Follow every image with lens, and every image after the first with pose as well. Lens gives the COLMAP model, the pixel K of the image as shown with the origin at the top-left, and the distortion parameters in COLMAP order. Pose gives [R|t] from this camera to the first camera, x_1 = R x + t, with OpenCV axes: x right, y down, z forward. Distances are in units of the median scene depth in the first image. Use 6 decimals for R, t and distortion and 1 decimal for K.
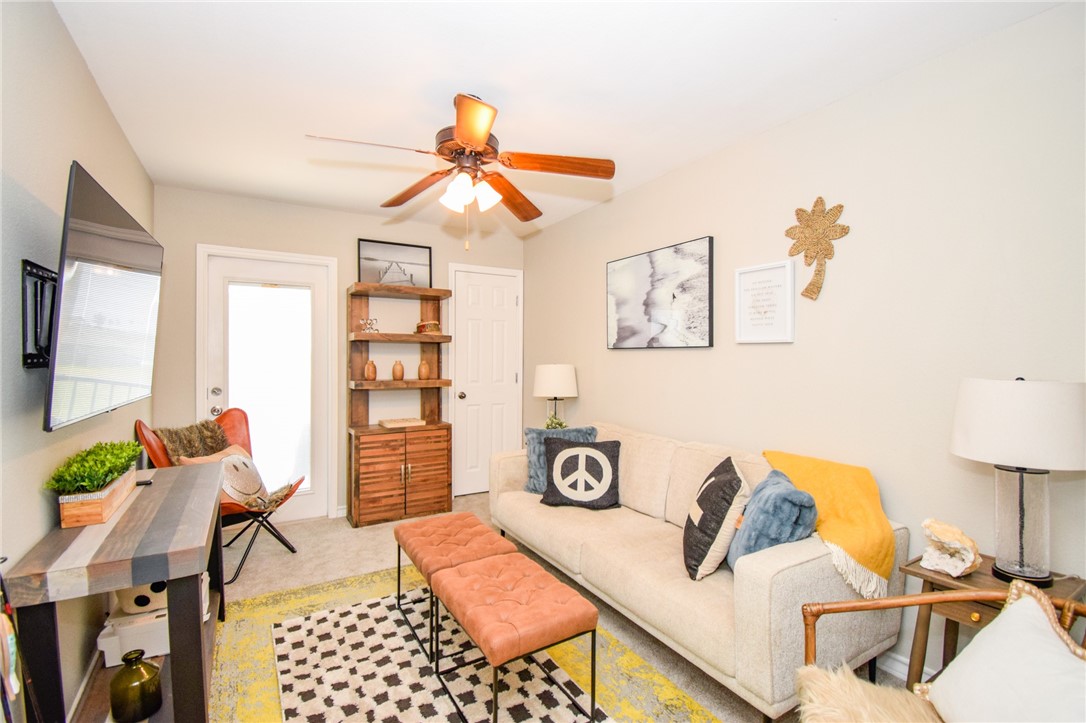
lens RADIAL K [[482.0, 0, 546.1], [0, 482.0, 358.0], [0, 0, 1]] dist [0.017148, -0.024562]
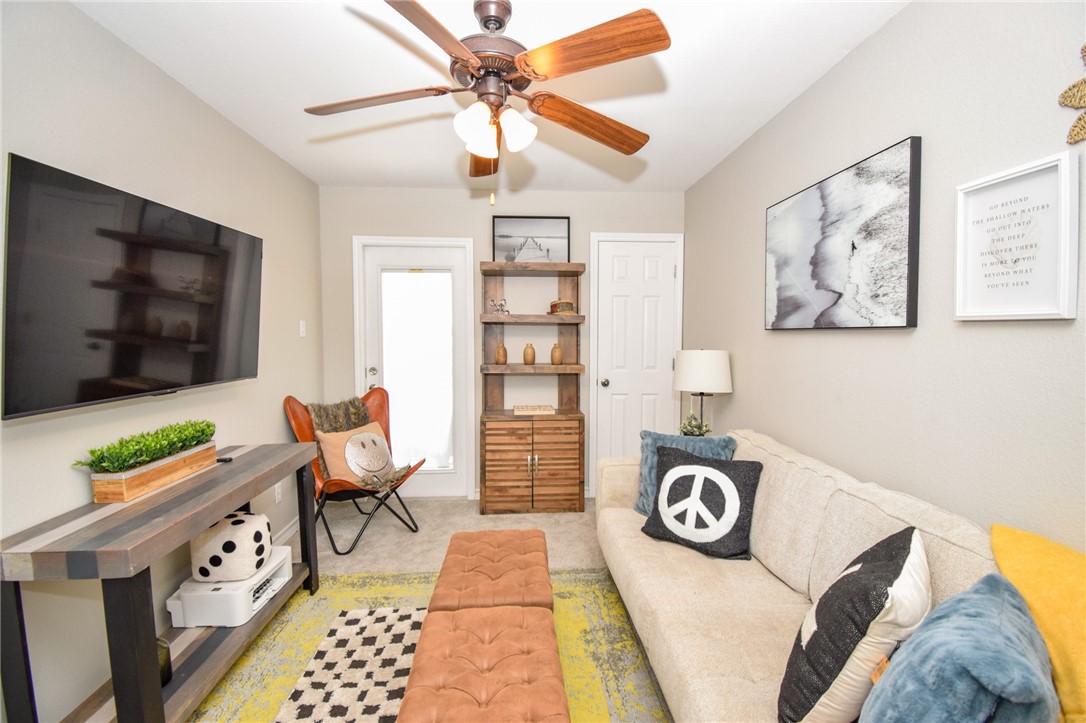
lens RADIAL K [[482.0, 0, 546.1], [0, 482.0, 358.0], [0, 0, 1]] dist [0.017148, -0.024562]
pose [[0.892144, 0.020137, -0.451302, 0.168174], [-0.000097, 0.999015, 0.044383, -0.009209], [0.451751, -0.039552, 0.891267, 0.217915]]
